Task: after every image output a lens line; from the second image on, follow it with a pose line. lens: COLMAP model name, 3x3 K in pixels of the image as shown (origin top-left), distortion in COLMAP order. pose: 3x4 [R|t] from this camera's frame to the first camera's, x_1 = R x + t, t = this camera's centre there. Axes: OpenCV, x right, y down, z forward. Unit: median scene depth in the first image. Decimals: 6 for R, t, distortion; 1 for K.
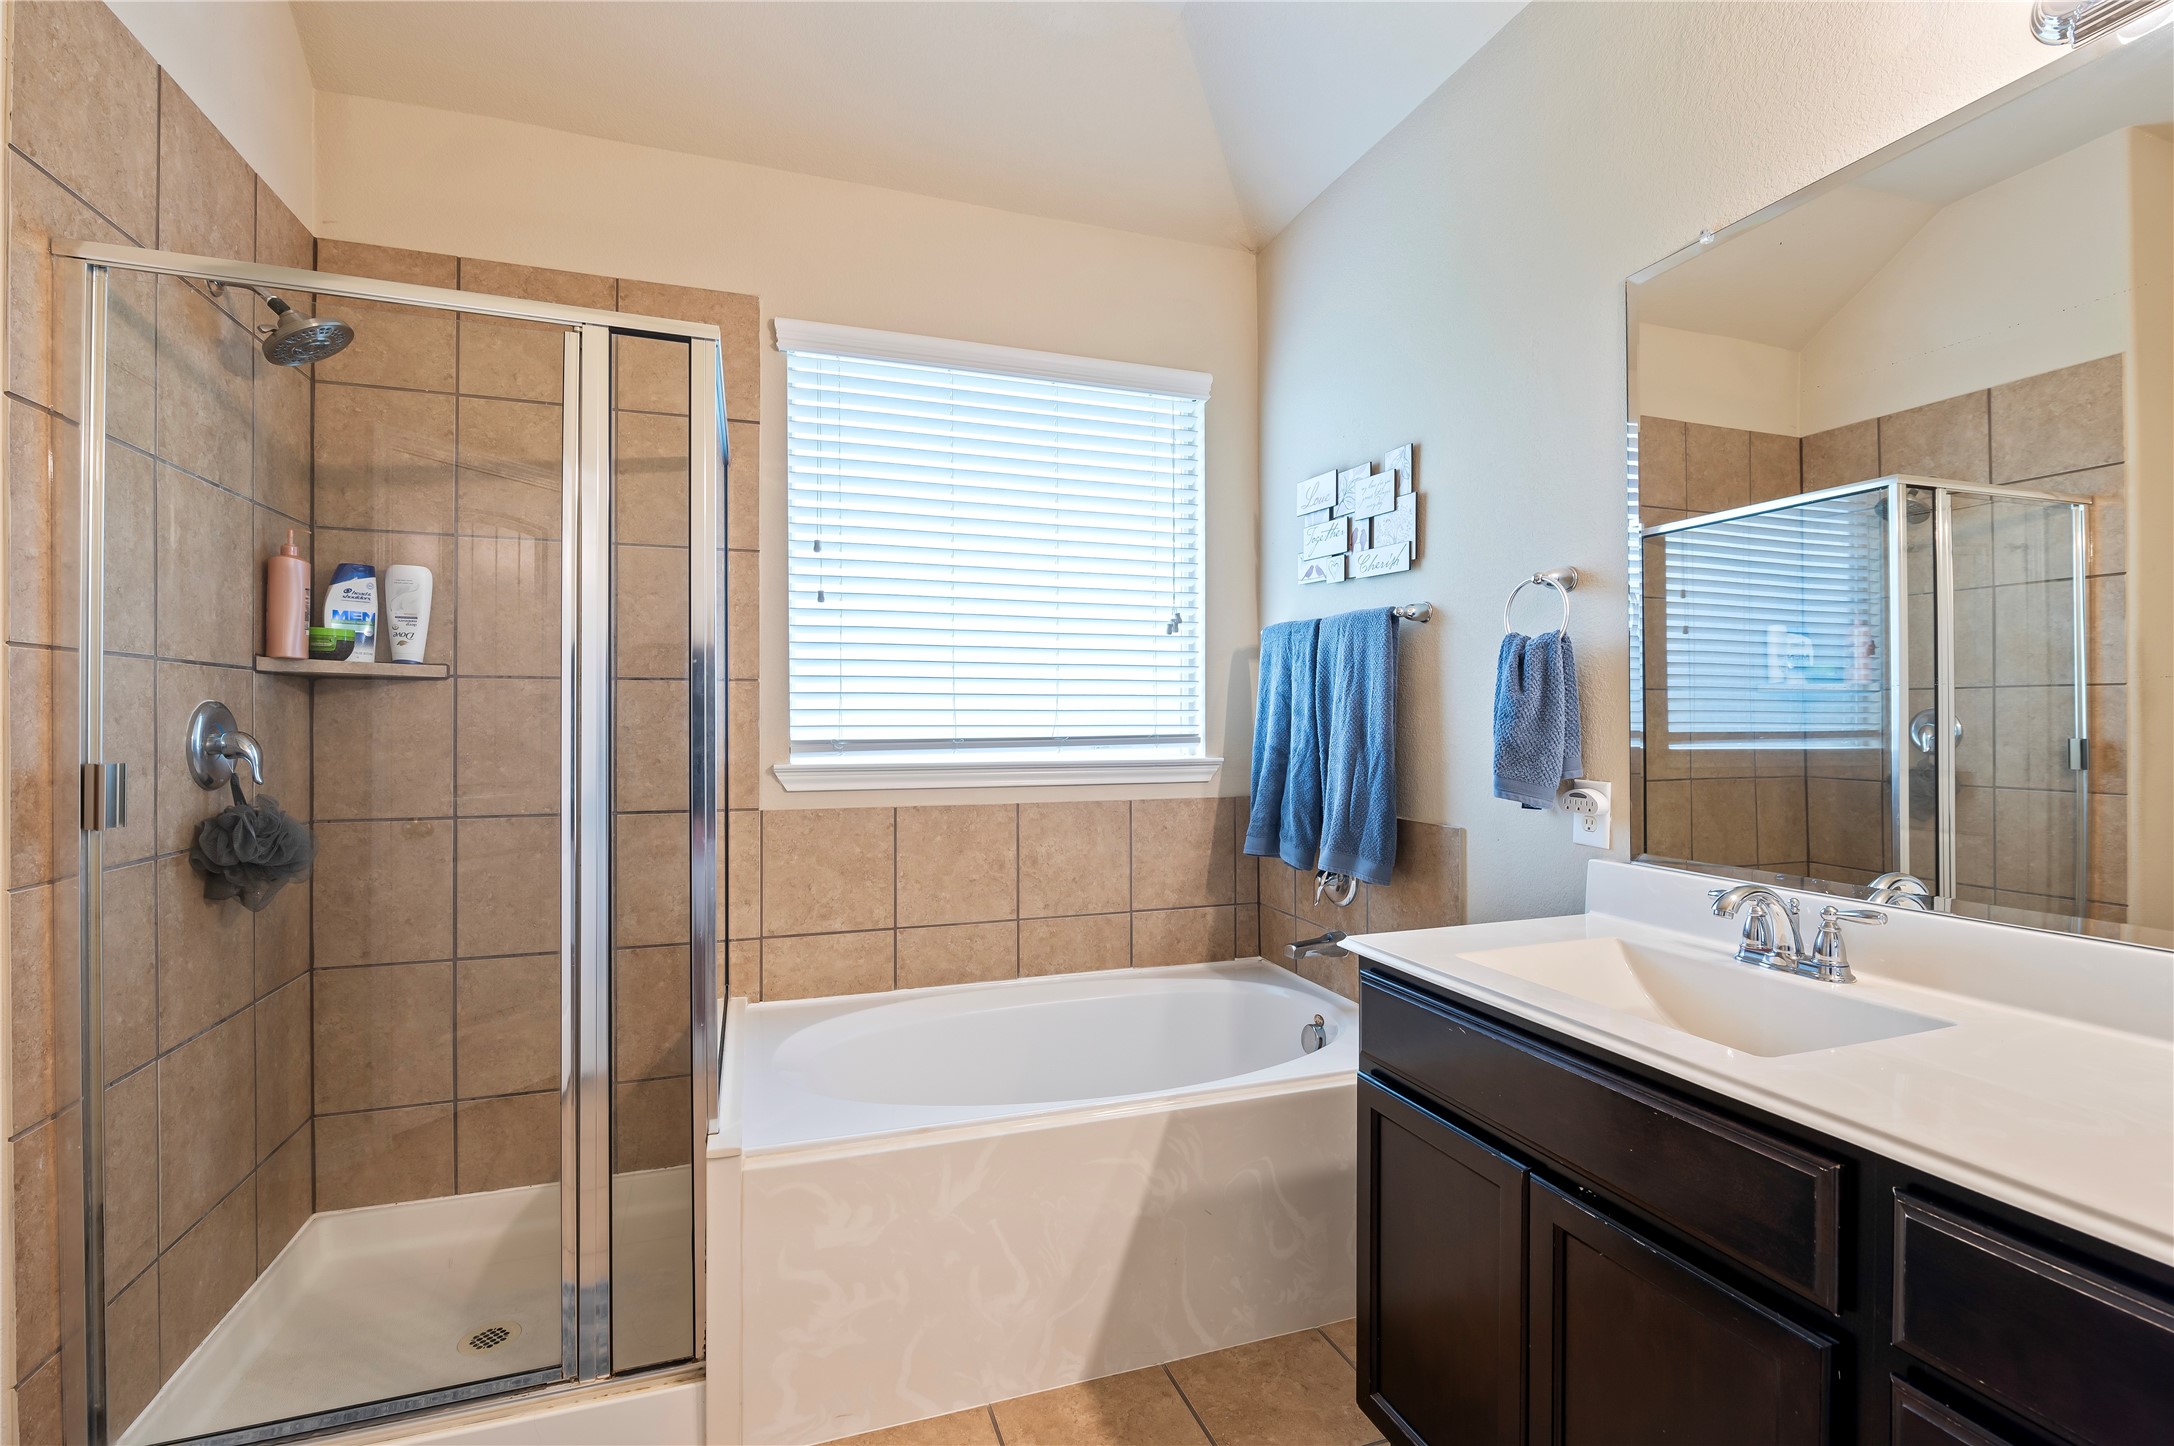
lens RADIAL K [[956.3, 0, 1092.4], [0, 956.3, 718.0], [0, 0, 1]] dist [-0.004097, 0.000060]
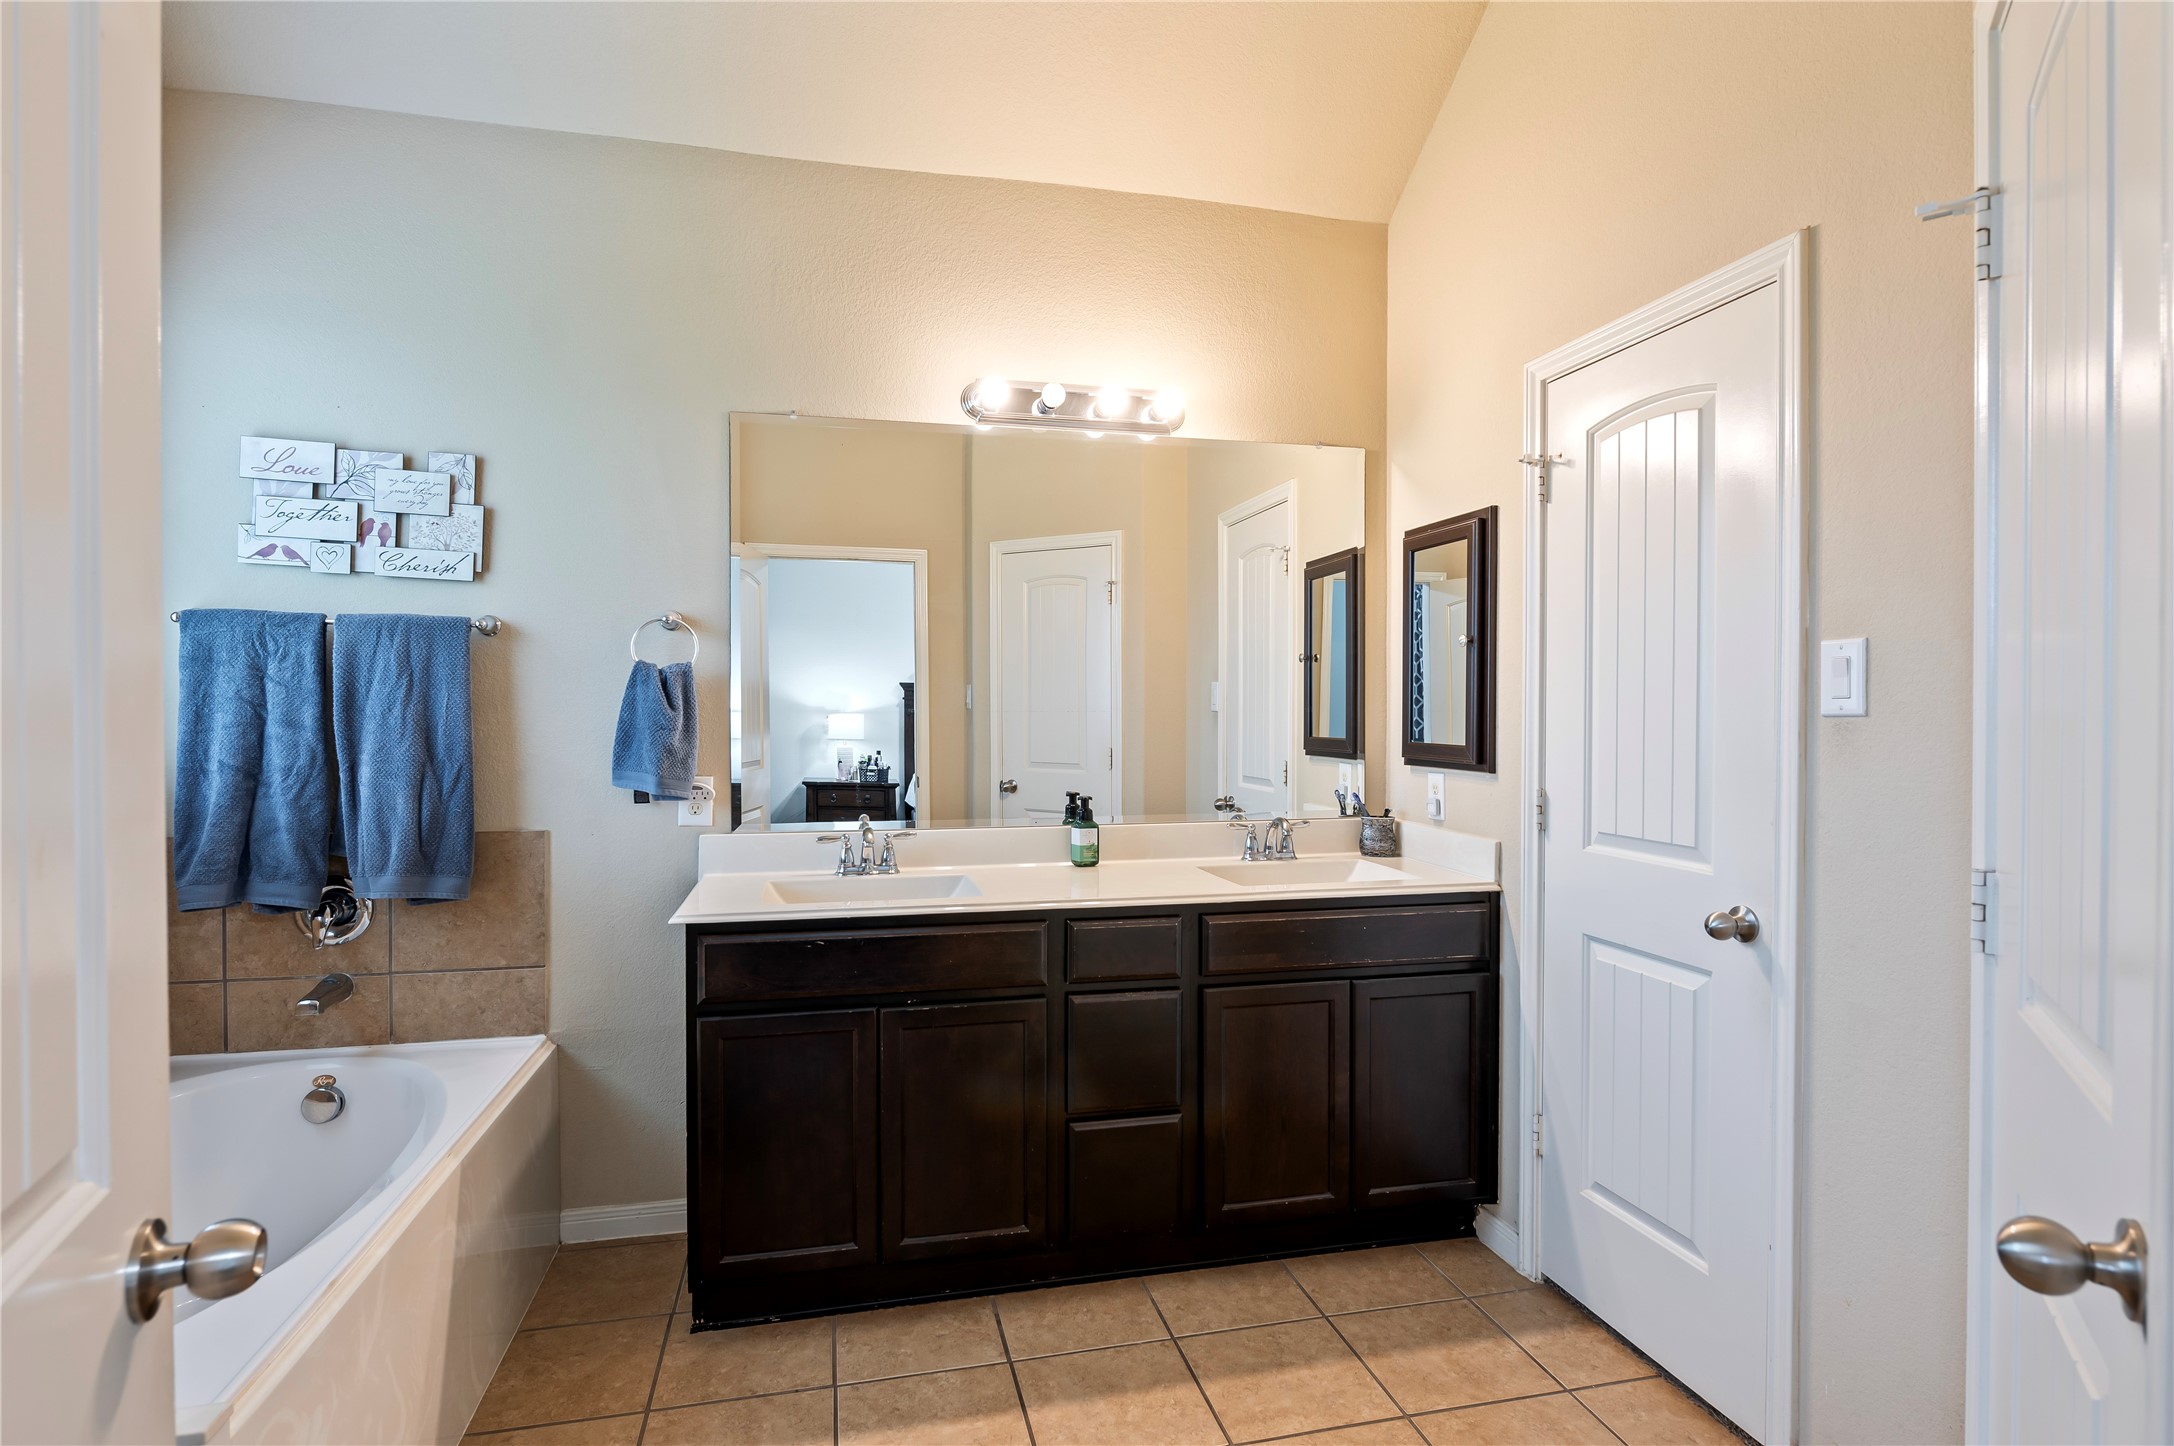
lens RADIAL K [[1104.3, 0, 1087.0], [0, 1104.3, 723.0], [0, 0, 1]] dist [-0.001101, 0.000069]
pose [[0.111351, -0.011476, 0.993715, -0.695843], [-0.002592, 0.999927, 0.011839, -0.020577], [-0.993778, -0.003894, 0.111313, 0.216418]]
